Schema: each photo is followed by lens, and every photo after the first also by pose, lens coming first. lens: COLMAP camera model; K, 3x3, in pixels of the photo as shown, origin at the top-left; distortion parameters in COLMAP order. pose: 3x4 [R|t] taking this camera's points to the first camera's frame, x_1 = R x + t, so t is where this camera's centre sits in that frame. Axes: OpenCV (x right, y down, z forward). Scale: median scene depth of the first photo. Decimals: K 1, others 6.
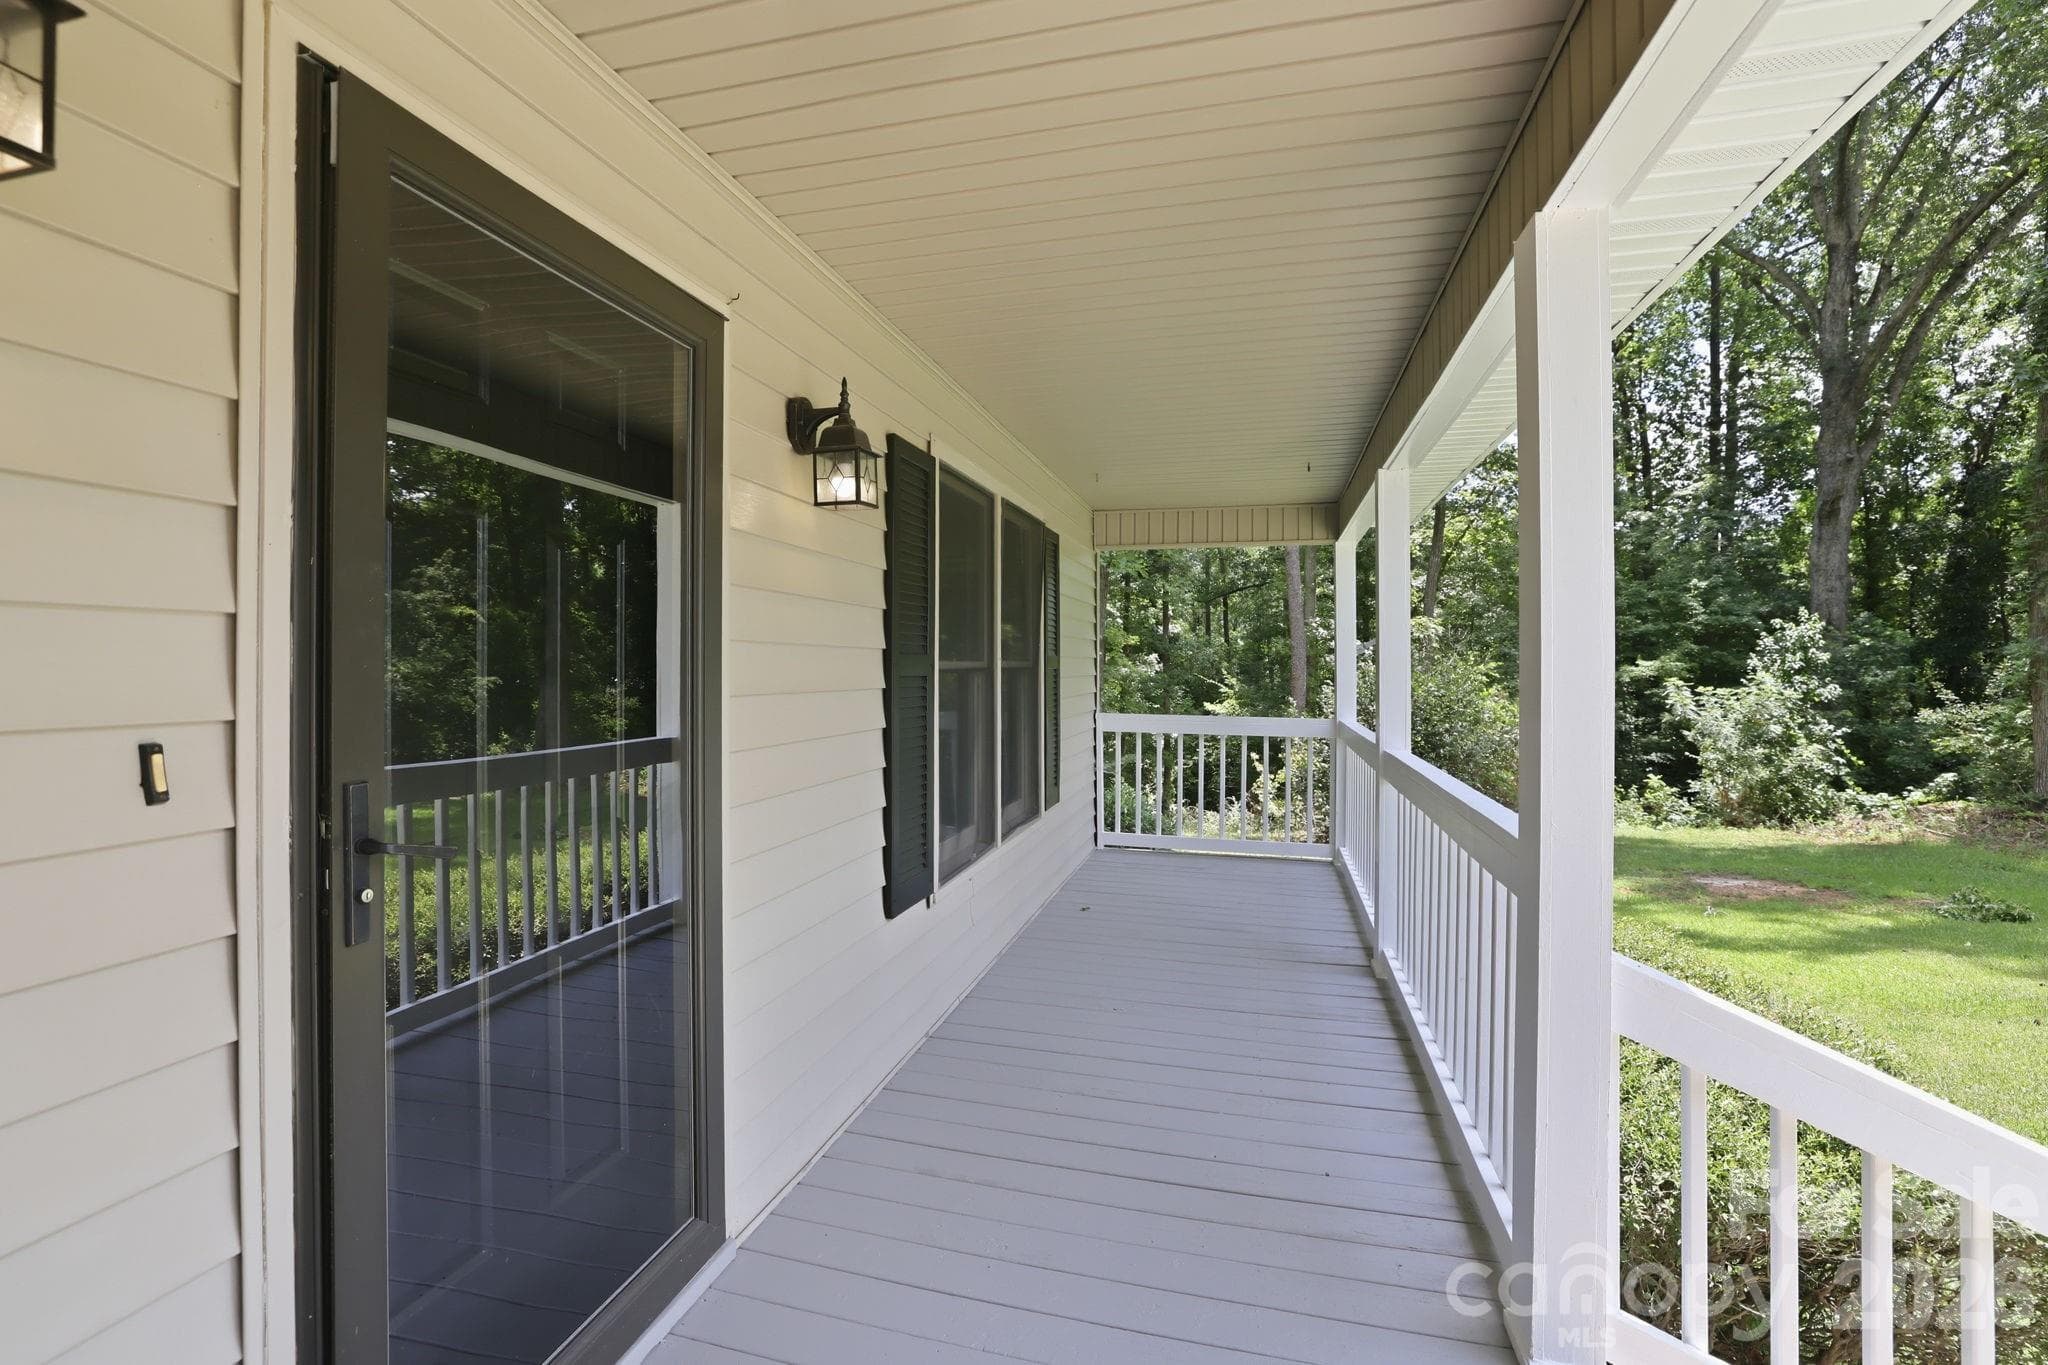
lens RADIAL K [[911.8, 0, 1018.8], [0, 911.8, 670.6], [0, 0, 1]] dist [-0.035162, 0.006423]
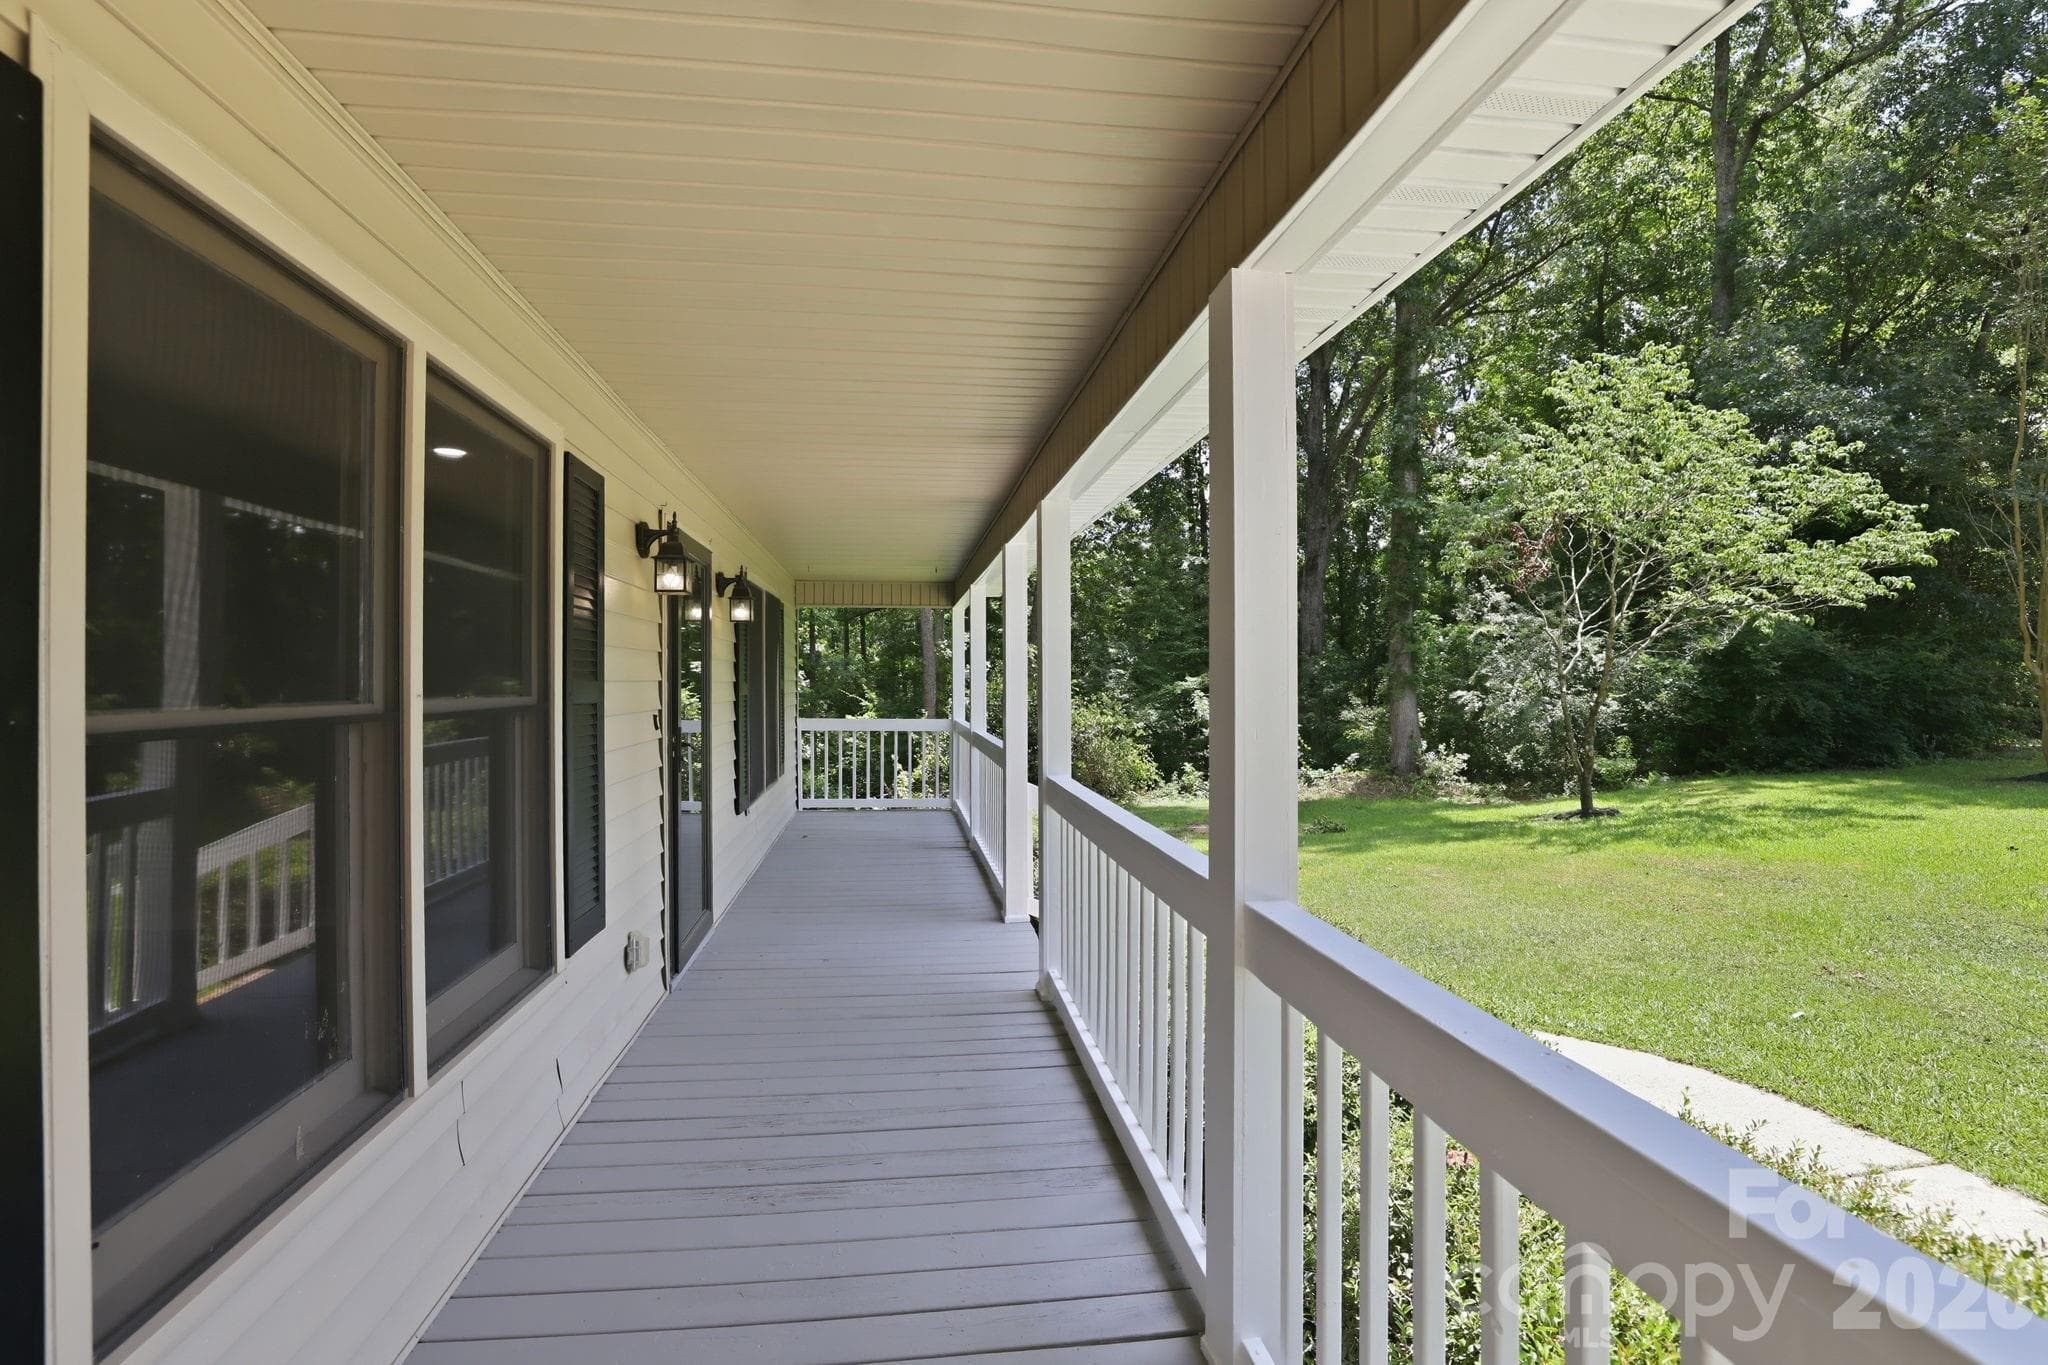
lens RADIAL K [[911.8, 0, 1016.4], [0, 911.8, 675.2], [0, 0, 1]] dist [-0.035162, 0.006423]
pose [[0.923400, -0.000173, 0.383839, -0.055824], [0.004223, 0.999944, -0.009710, -0.002628], [-0.383816, 0.010587, 0.923349, -0.179888]]
